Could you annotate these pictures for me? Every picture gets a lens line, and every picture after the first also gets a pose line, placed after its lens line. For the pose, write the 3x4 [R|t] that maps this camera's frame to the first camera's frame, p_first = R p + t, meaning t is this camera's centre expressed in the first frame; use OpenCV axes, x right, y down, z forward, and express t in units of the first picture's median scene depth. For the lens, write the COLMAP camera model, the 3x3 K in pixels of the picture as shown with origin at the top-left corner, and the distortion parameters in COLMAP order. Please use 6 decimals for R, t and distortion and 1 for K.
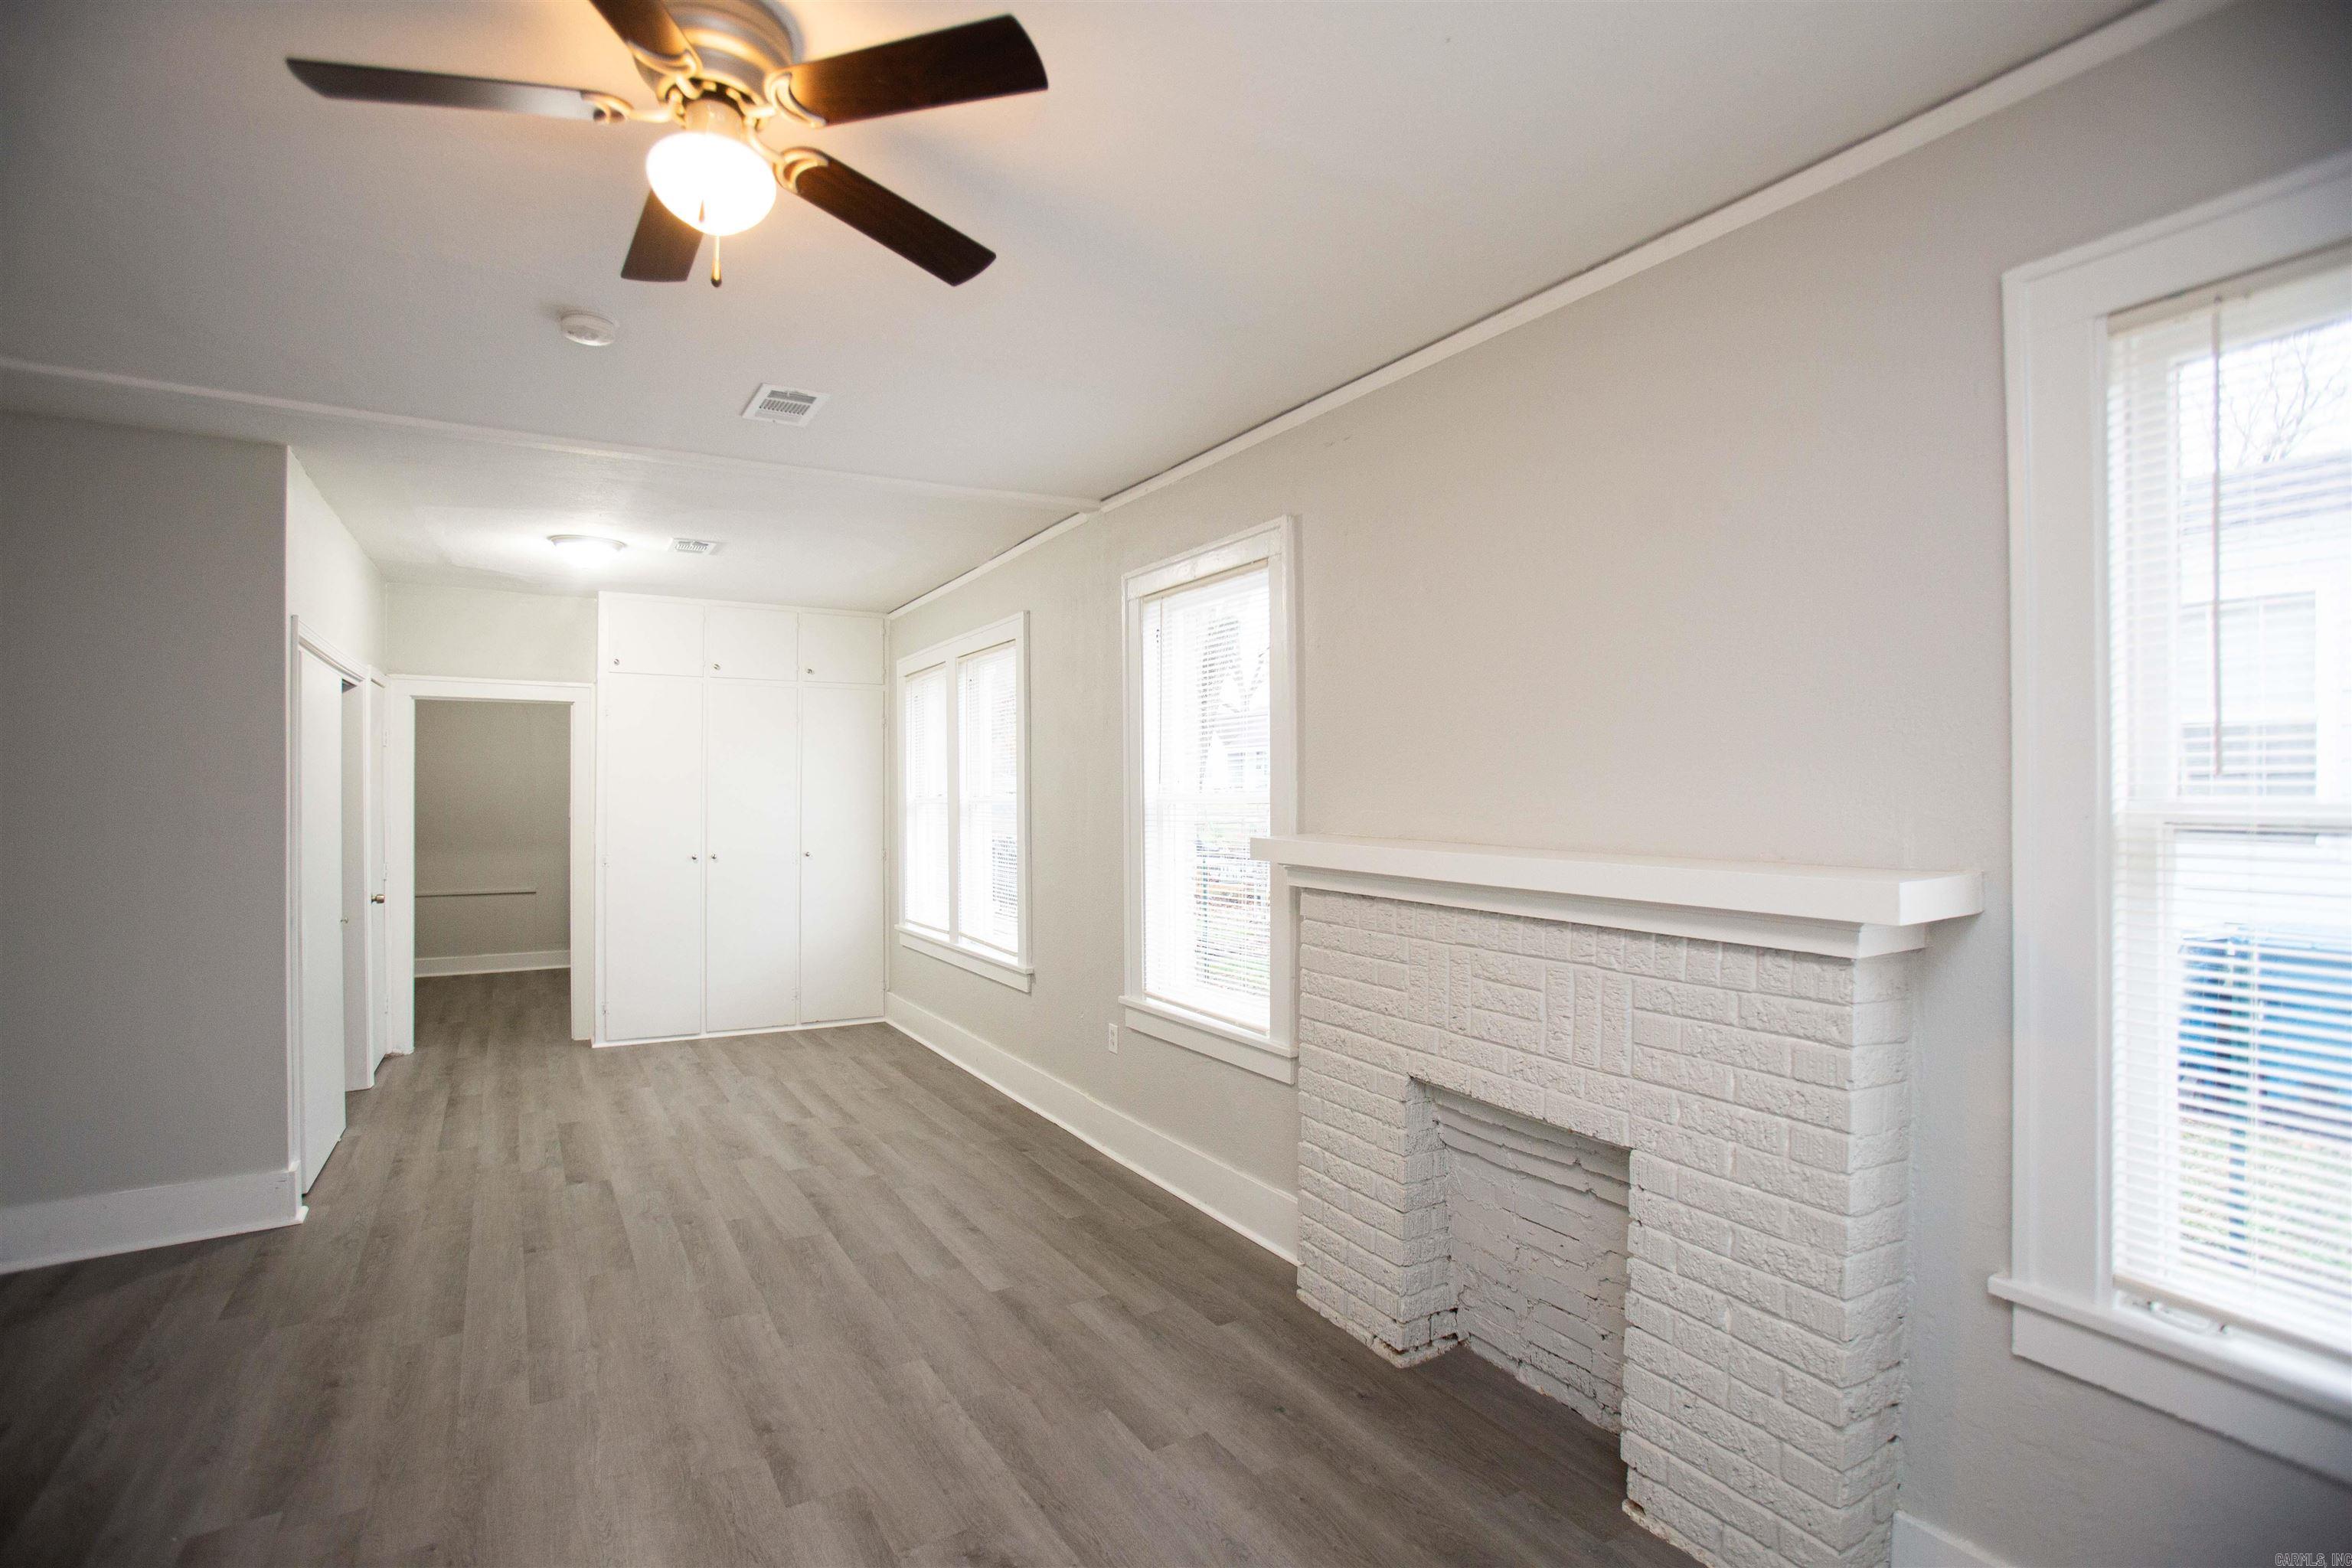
lens RADIAL K [[1098.6, 0, 1147.6], [0, 1098.6, 797.4], [0, 0, 1]] dist [-0.074197, 0.035747]
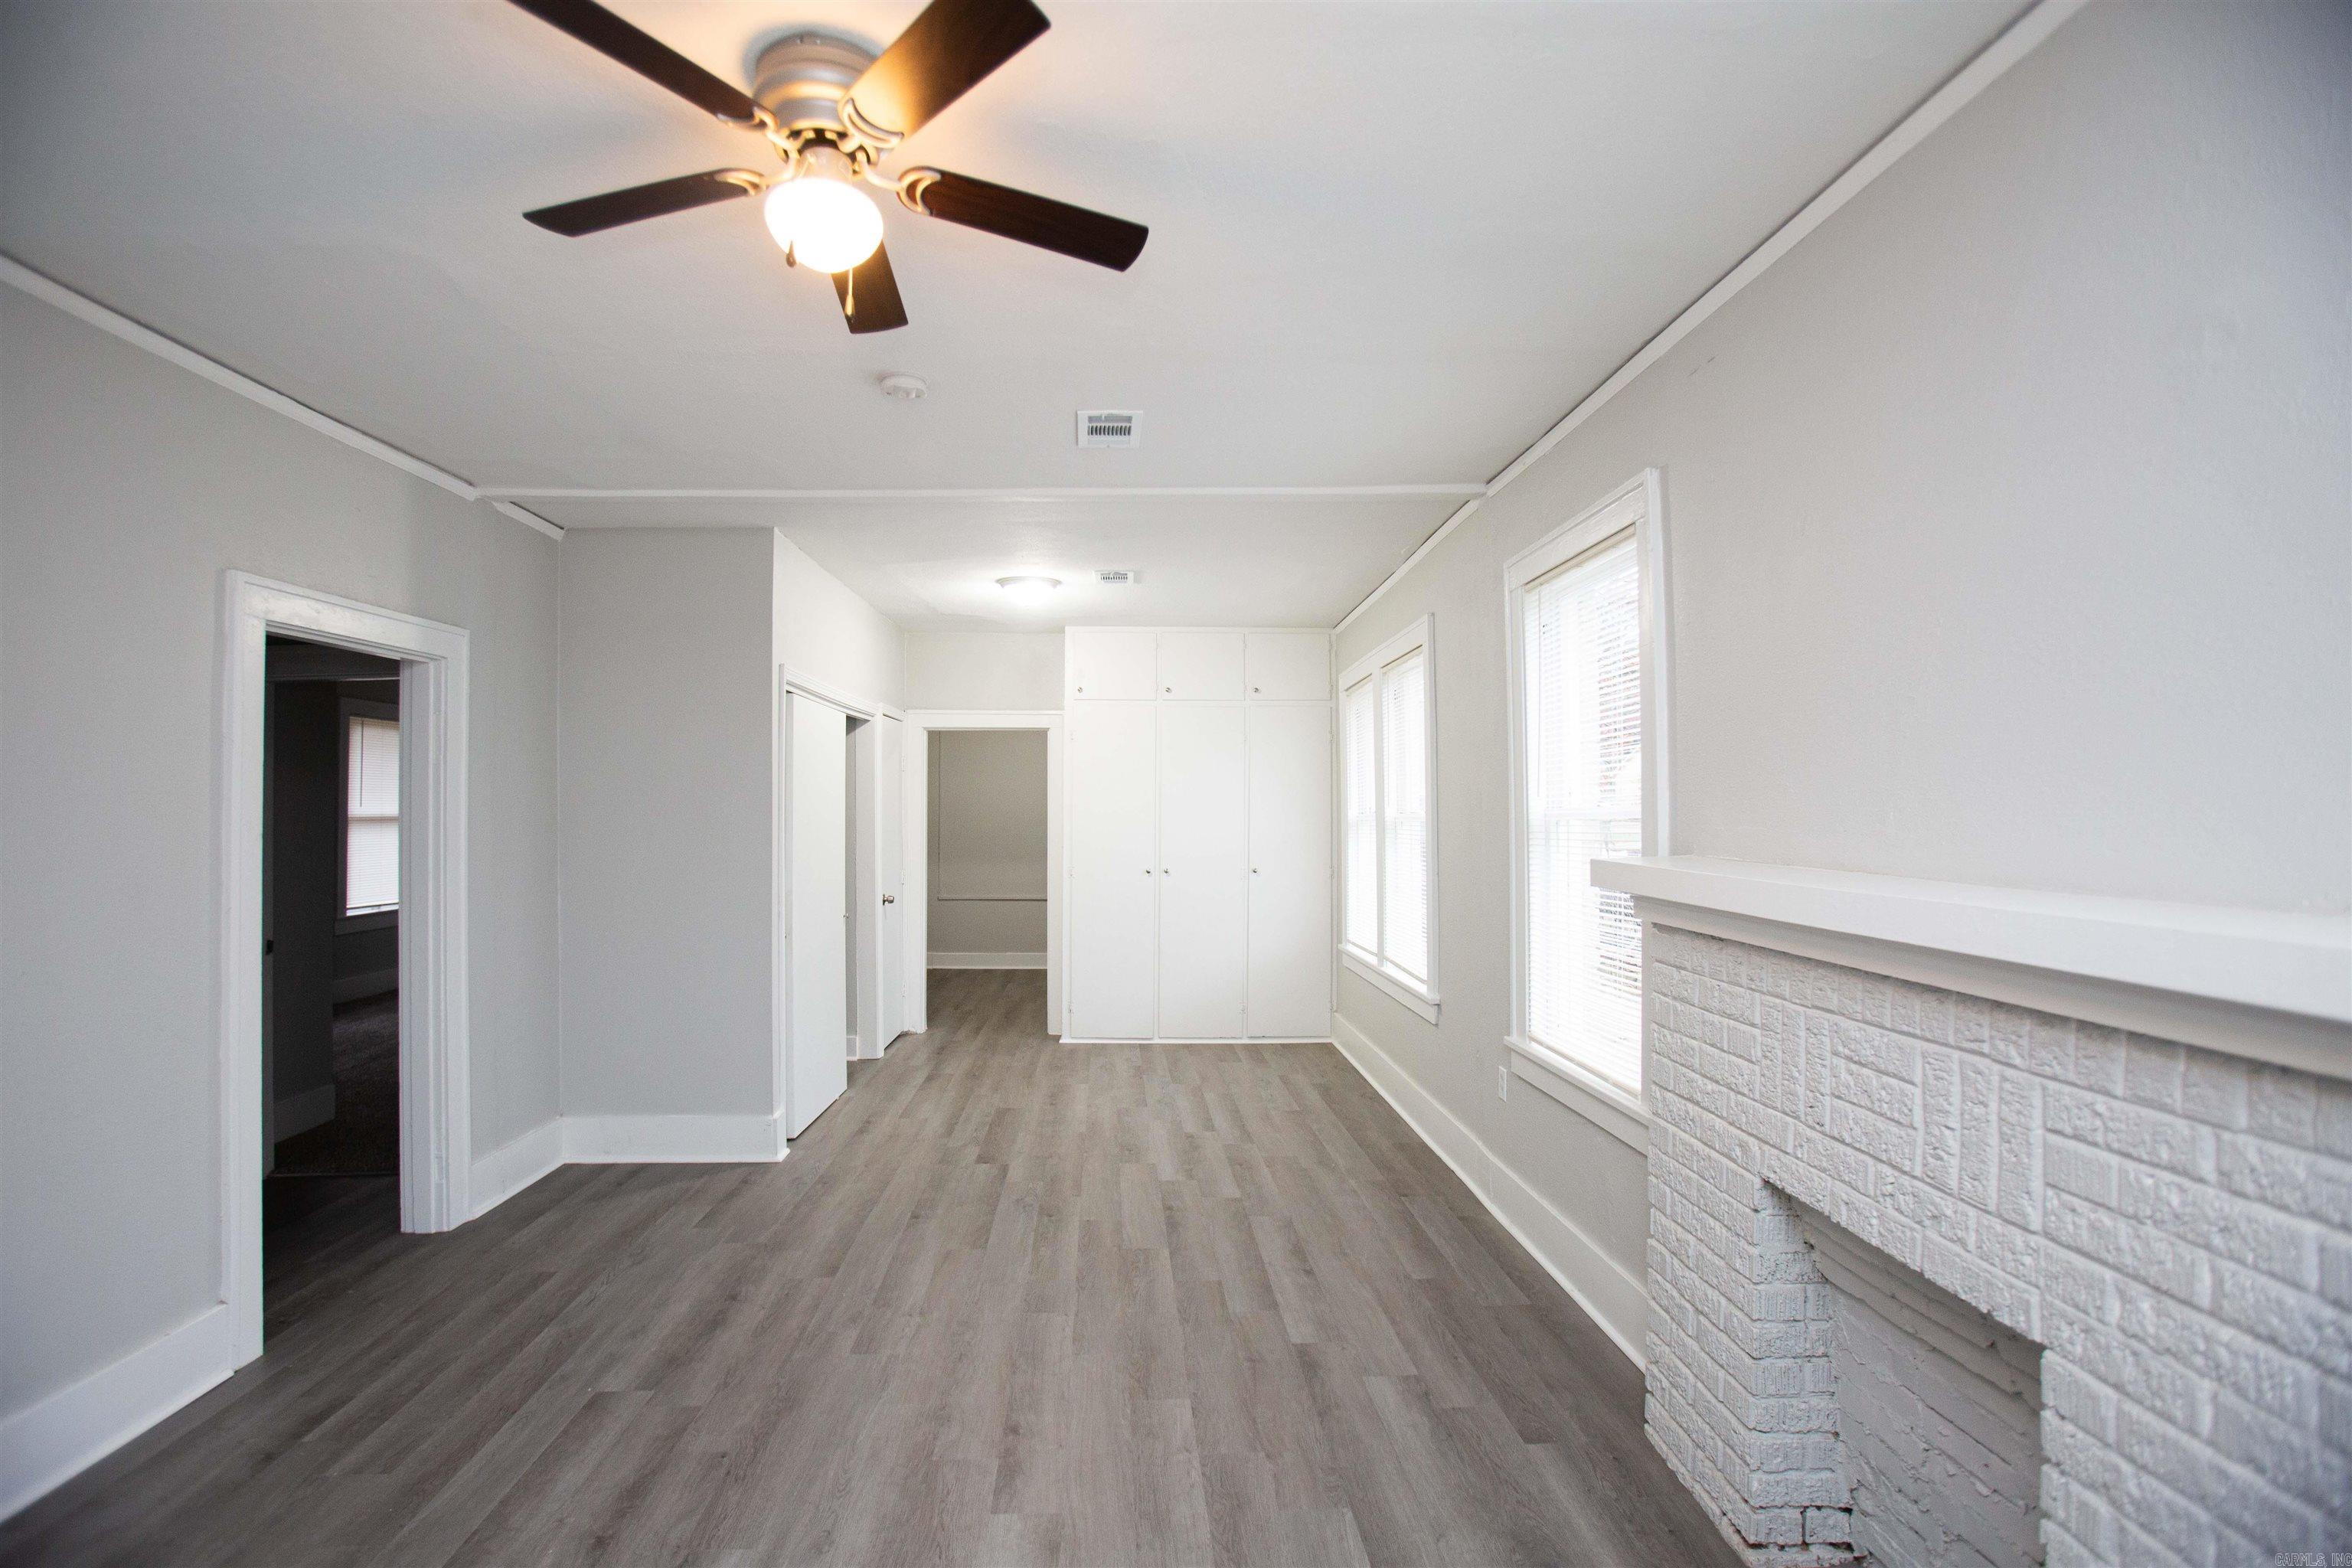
lens RADIAL K [[1098.6, 0, 1147.6], [0, 1098.6, 797.4], [0, 0, 1]] dist [-0.074197, 0.035747]
pose [[0.876387, -0.007204, -0.481554, 0.191095], [-0.001324, 0.999848, -0.017367, 0.004376], [0.481606, 0.015857, 0.876244, 0.117920]]
